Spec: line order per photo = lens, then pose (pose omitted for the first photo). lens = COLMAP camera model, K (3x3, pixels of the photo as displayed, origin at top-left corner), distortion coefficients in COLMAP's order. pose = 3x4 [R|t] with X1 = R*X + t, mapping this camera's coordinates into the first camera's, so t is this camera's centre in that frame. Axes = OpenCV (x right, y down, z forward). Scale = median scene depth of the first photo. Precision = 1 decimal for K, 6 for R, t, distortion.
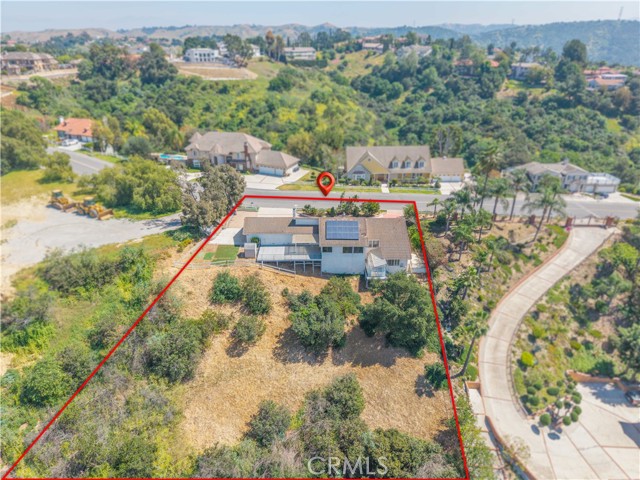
lens RADIAL K [[428.4, 0, 319.8], [0, 428.4, 240.0], [0, 0, 1]] dist [0.026980, -0.028133]
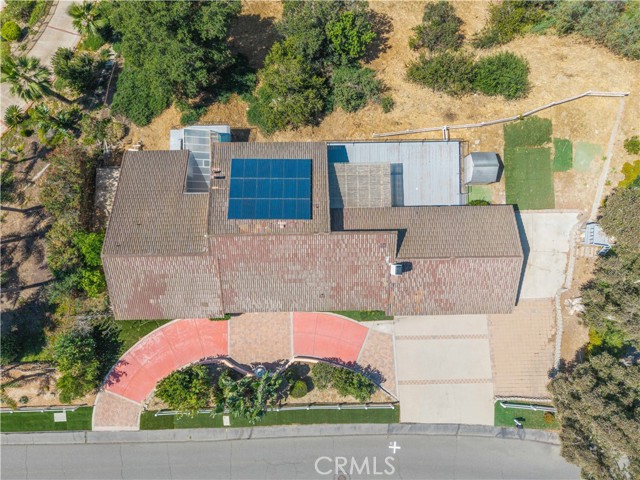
lens RADIAL K [[428.4, 0, 319.6], [0, 428.4, 244.6], [0, 0, 1]] dist [0.026980, -0.028133]
pose [[-0.999751, 0.004710, -0.021799, 0.014786], [-0.021674, -0.435526, 0.899915, -0.373576], [-0.005255, 0.900164, 0.435520, 0.786949]]
